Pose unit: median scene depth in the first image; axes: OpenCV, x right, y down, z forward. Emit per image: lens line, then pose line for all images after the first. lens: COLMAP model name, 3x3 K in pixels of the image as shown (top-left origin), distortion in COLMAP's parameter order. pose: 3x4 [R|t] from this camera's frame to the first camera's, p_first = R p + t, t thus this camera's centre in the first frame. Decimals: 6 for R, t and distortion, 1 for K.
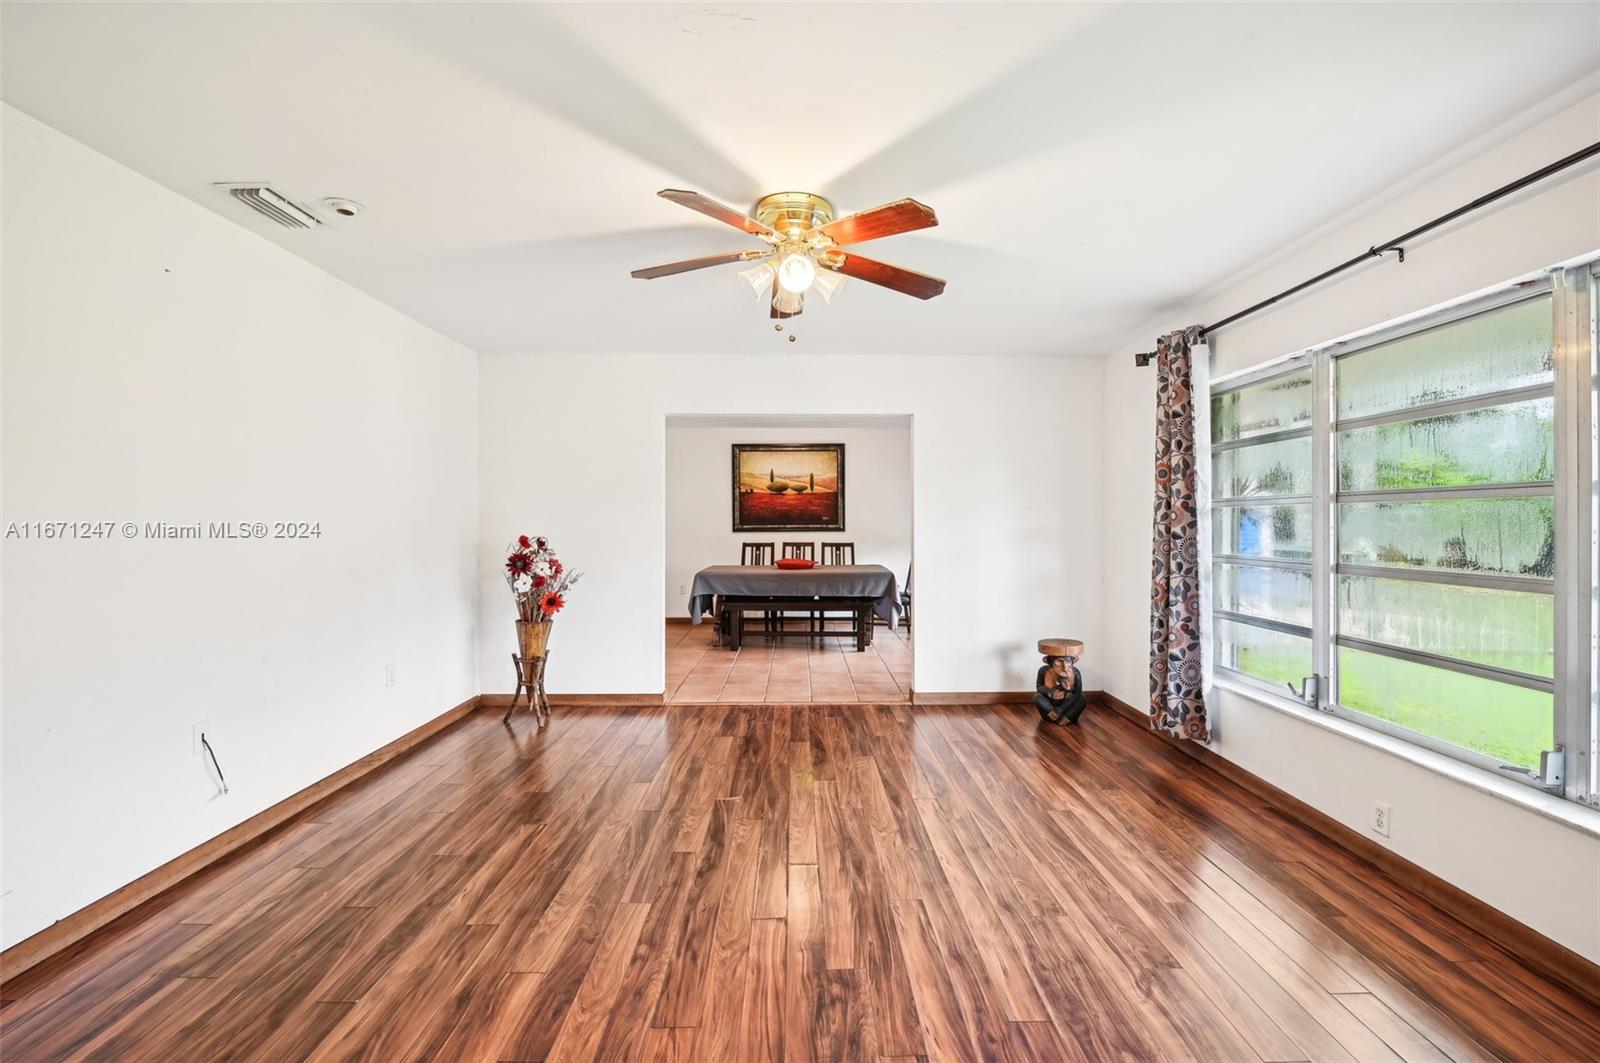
lens RADIAL K [[663.1, 0, 801.0], [0, 663.1, 522.2], [0, 0, 1]] dist [-0.005599, -0.000307]
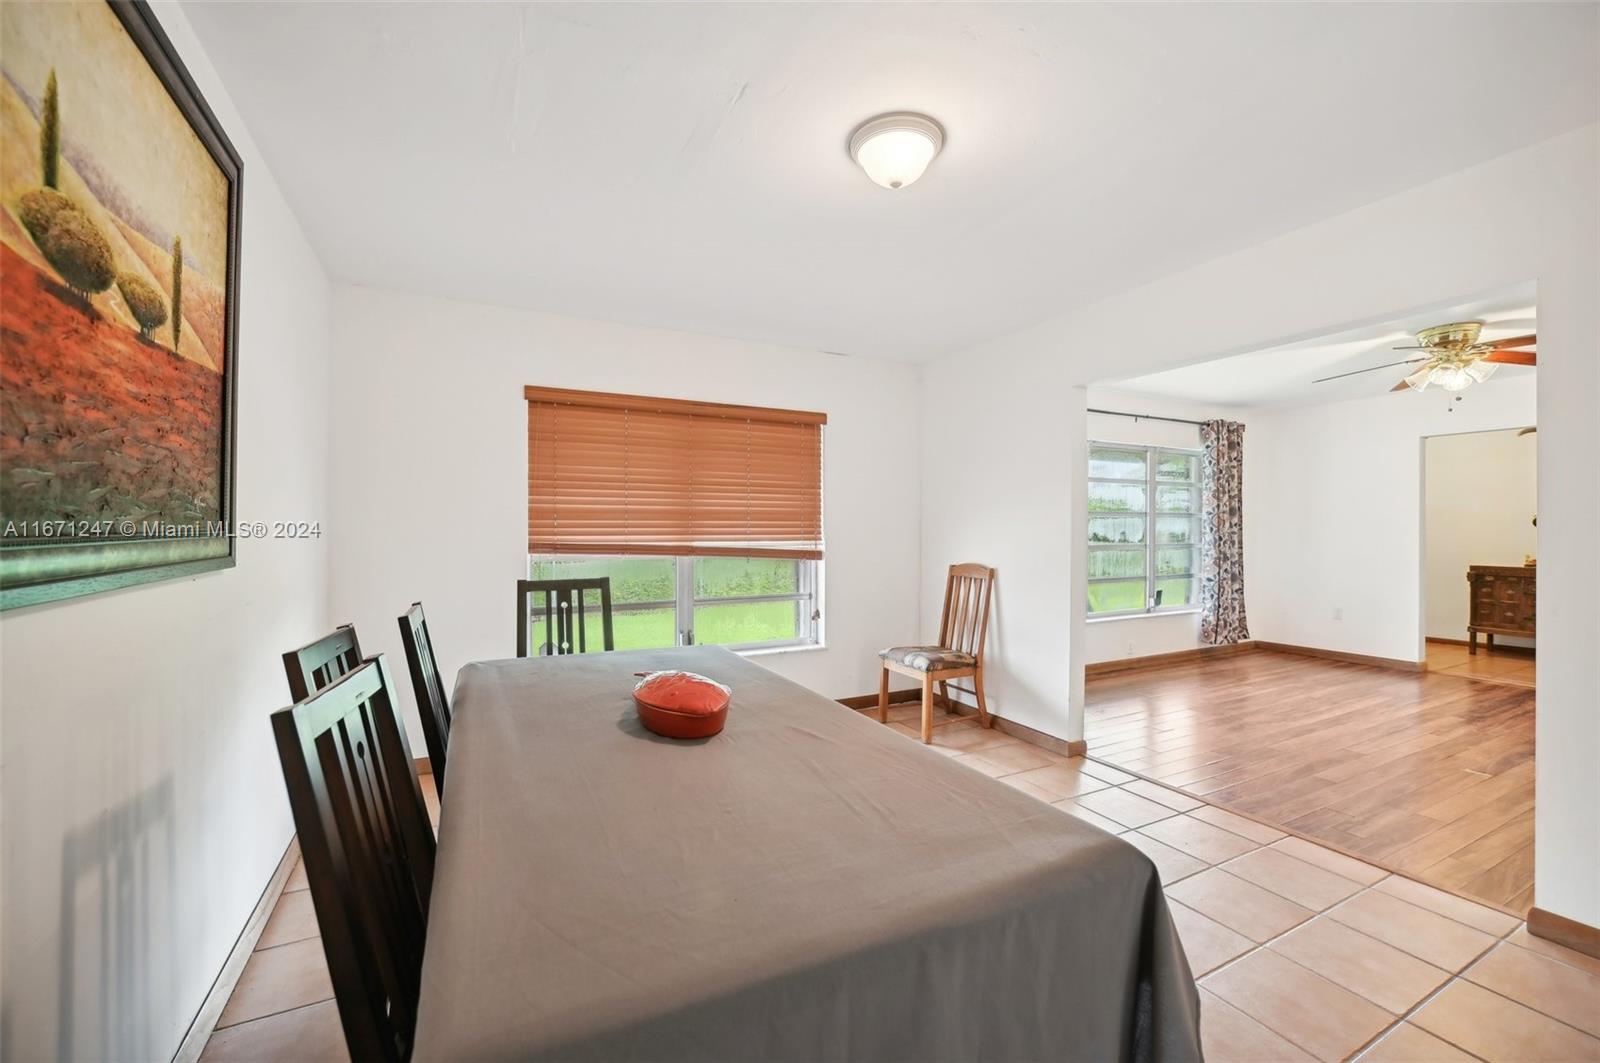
lens RADIAL K [[651.8, 0, 809.3], [0, 651.8, 522.2], [0, 0, 1]] dist [-0.003458, -0.001185]
pose [[-0.464255, 0.005654, 0.885683, -0.585198], [0.000154, 0.999980, -0.006303, 0.003182], [-0.885701, -0.002789, -0.464247, 2.633744]]
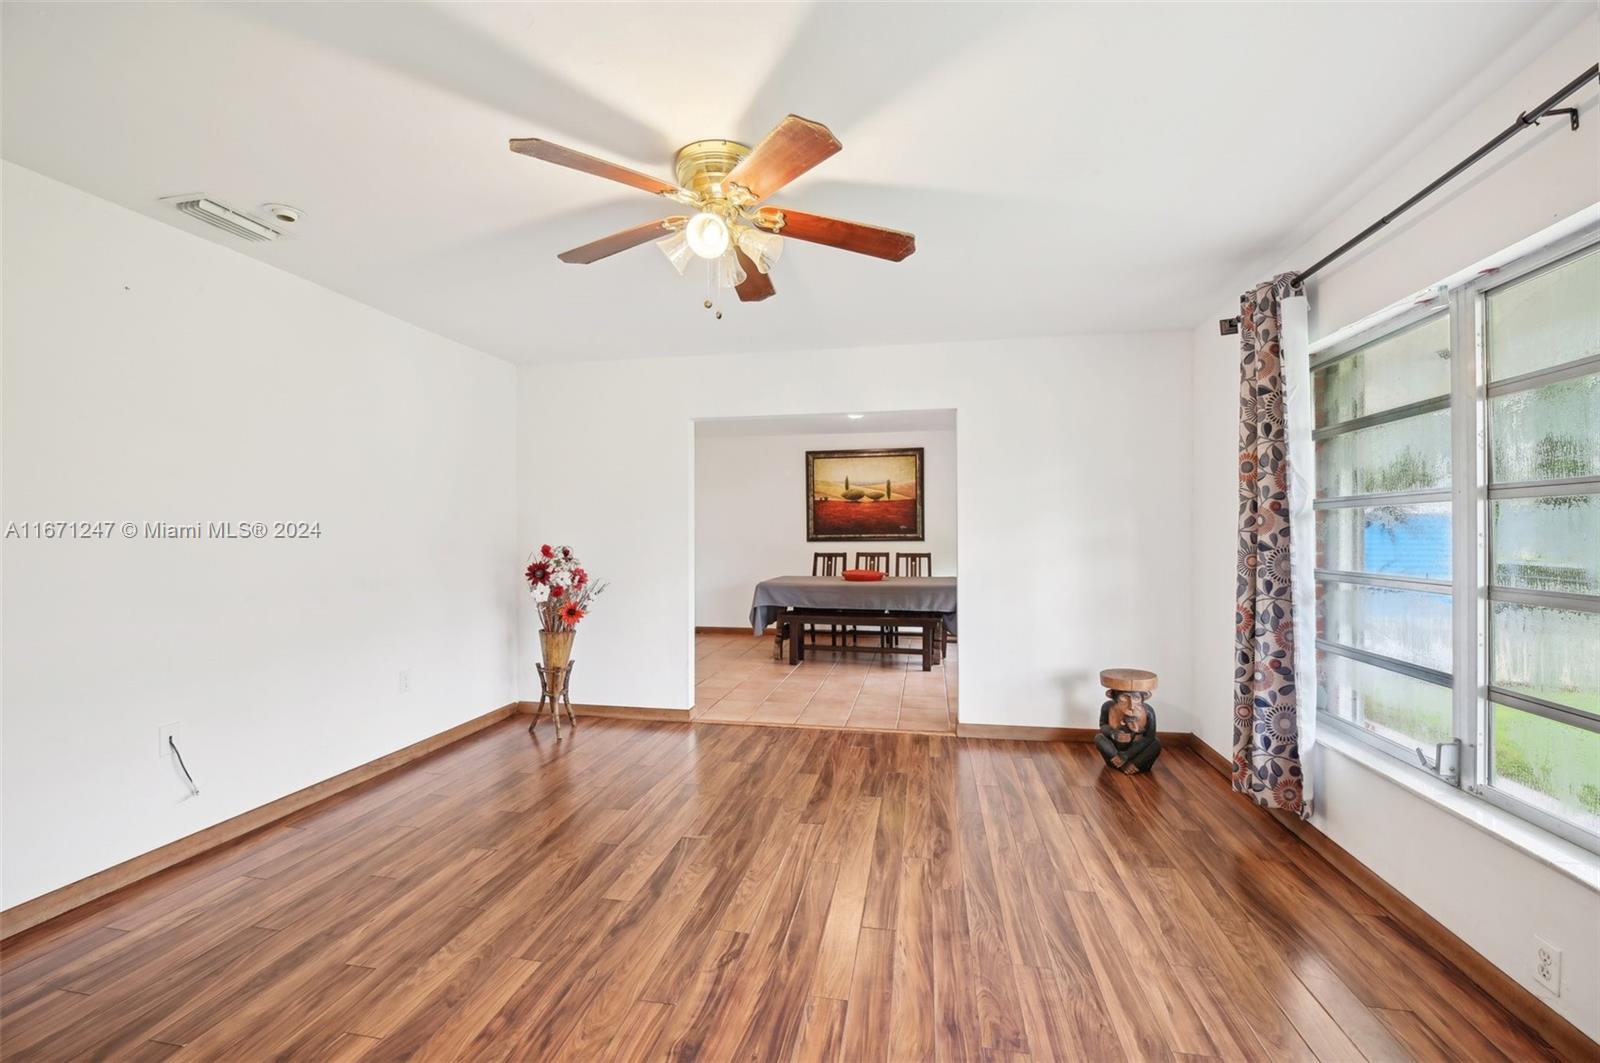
lens RADIAL K [[651.8, 0, 800.5], [0, 651.8, 532.8], [0, 0, 1]] dist [-0.003458, -0.001185]
pose [[0.980275, -0.002618, -0.197622, 0.217498], [0.002873, 0.999995, 0.001005, 0.002772], [0.197619, -0.001553, 0.980278, 0.167745]]
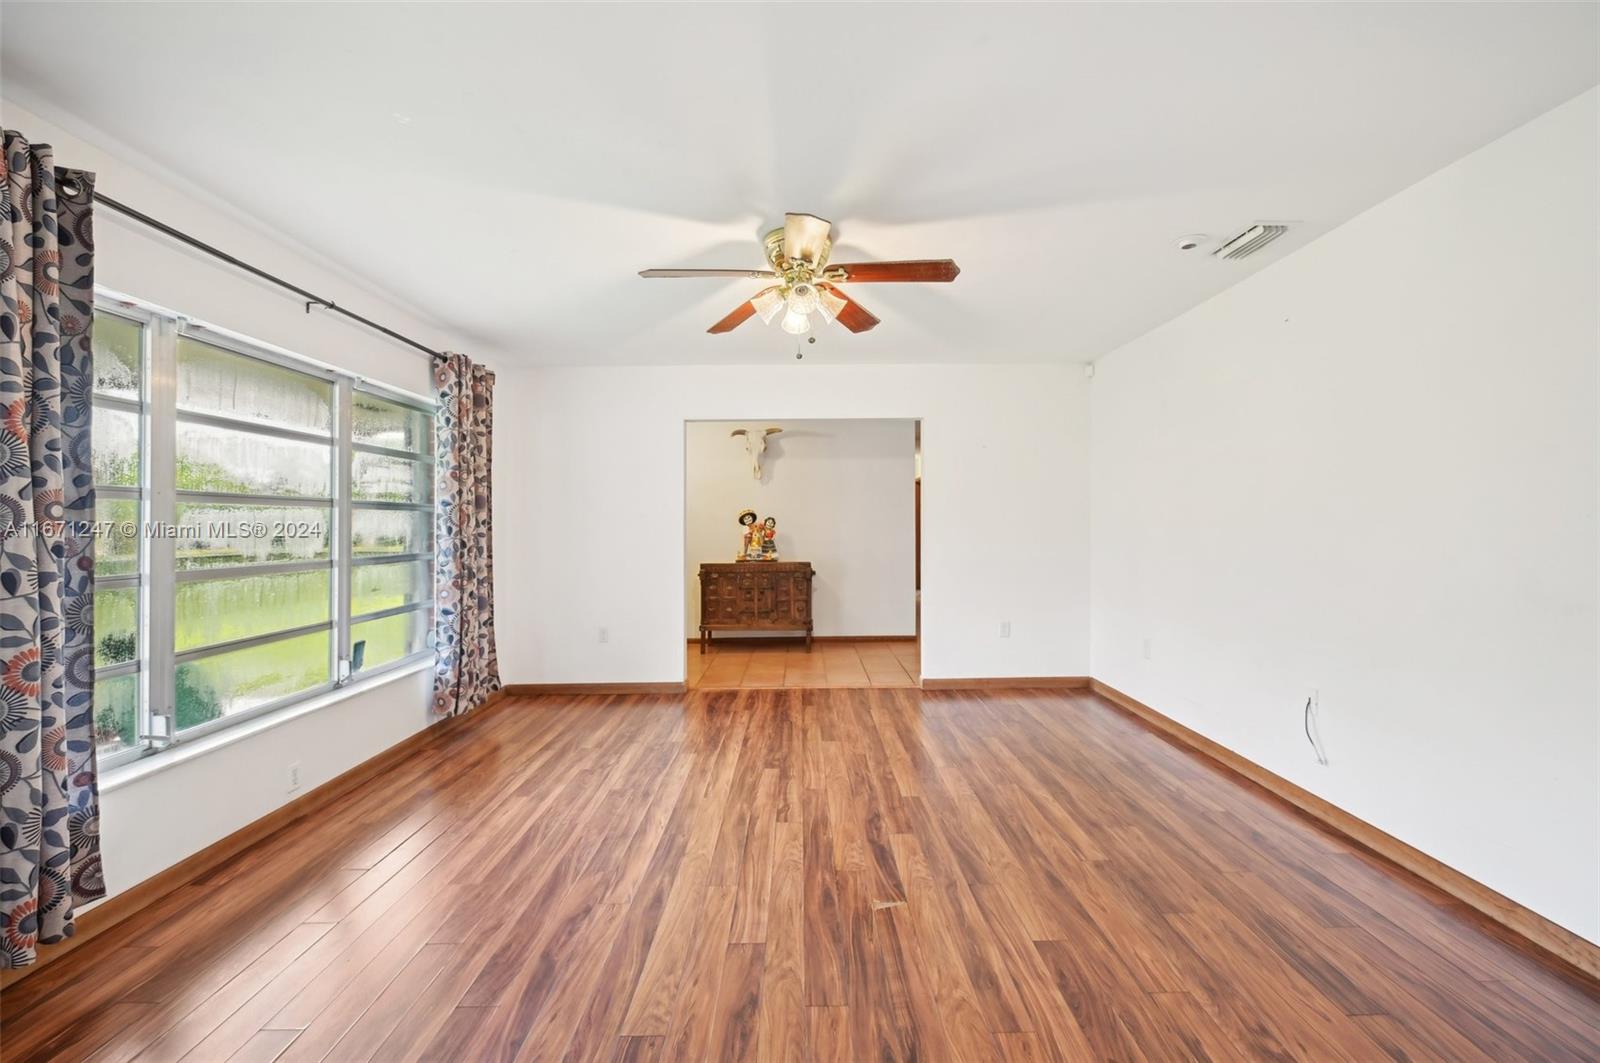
lens RADIAL K [[651.8, 0, 811.4], [0, 651.8, 519.8], [0, 0, 1]] dist [-0.003458, -0.001185]
pose [[-0.999925, 0.009453, -0.007800, -0.025174], [0.009511, 0.999928, -0.007353, 0.009391], [0.007730, -0.007426, -0.999943, 1.791536]]
